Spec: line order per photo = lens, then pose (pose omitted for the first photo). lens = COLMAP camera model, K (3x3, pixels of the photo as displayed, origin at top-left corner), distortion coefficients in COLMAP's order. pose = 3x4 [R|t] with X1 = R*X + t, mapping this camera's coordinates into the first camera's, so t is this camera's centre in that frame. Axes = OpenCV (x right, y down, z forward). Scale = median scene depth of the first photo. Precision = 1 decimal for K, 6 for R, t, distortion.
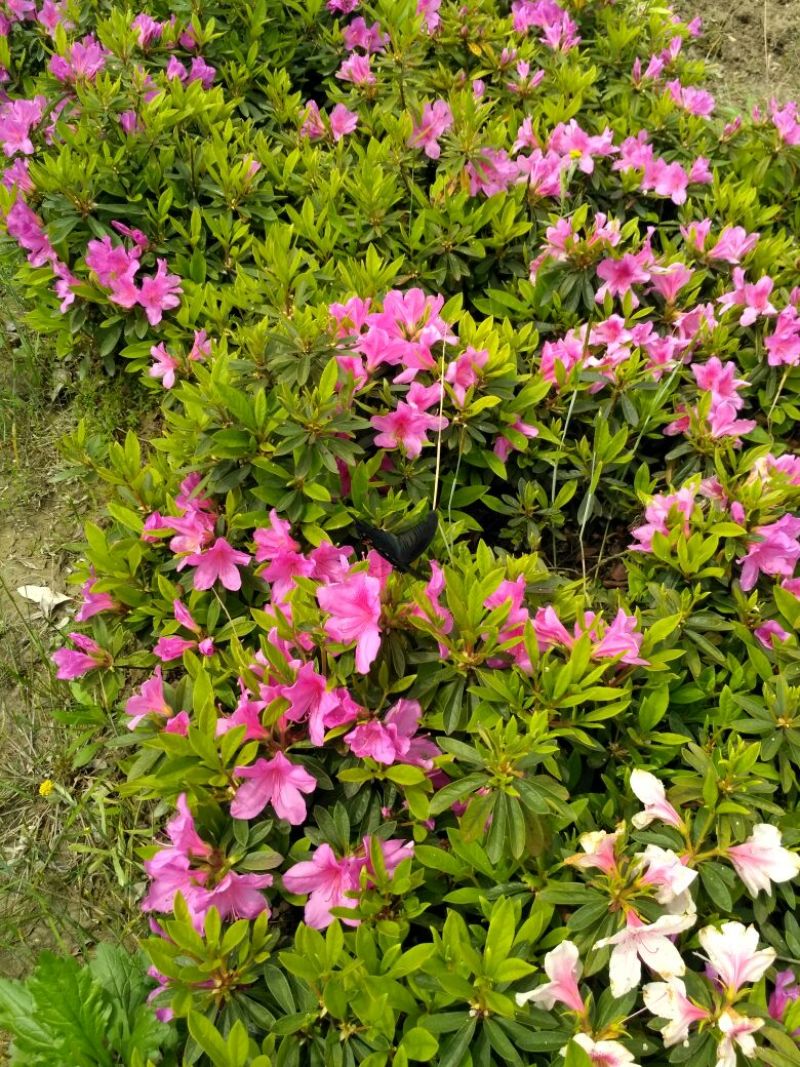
lens RADIAL K [[993.7, 0, 381.6], [0, 993.7, 532.3], [0, 0, 1]] dist [0.126709, -0.315730]
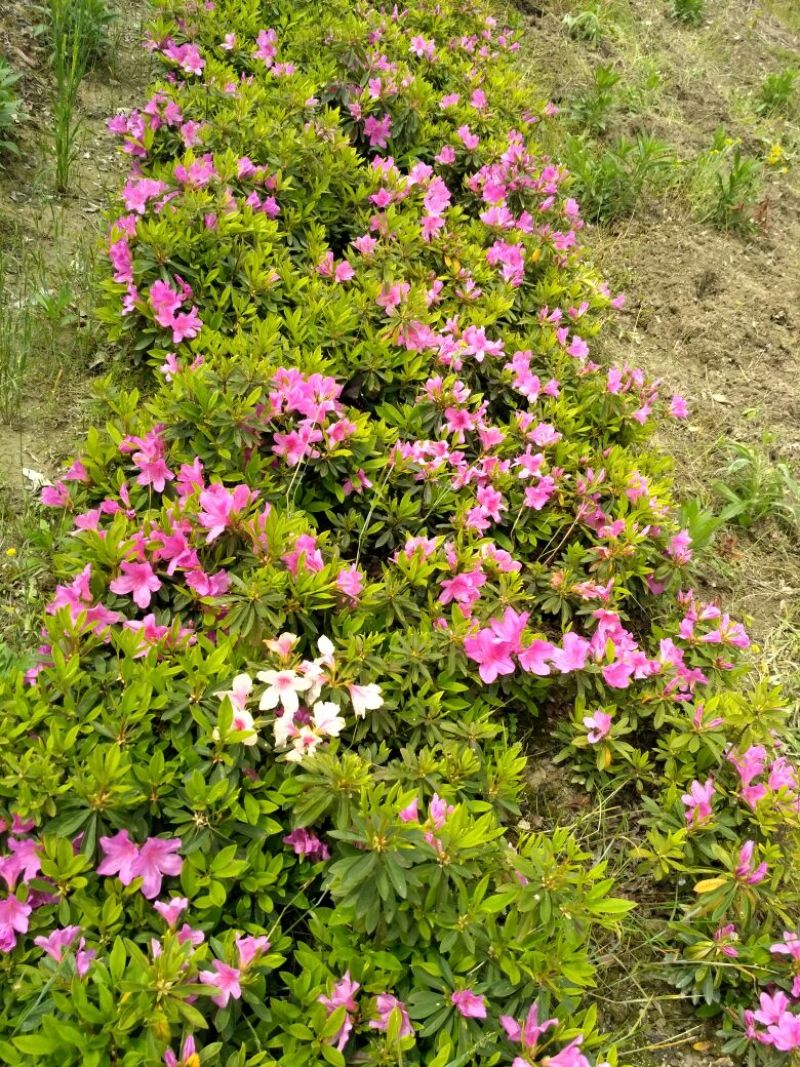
lens RADIAL K [[987.4, 0, 400.0], [0, 987.4, 533.5], [0, 0, 1]] dist [0.161890, -0.458529]
pose [[0.932866, 0.358625, 0.033904, 0.151196], [-0.351035, 0.926157, -0.137870, 0.157070], [-0.080844, 0.116713, 0.989870, -0.523452]]
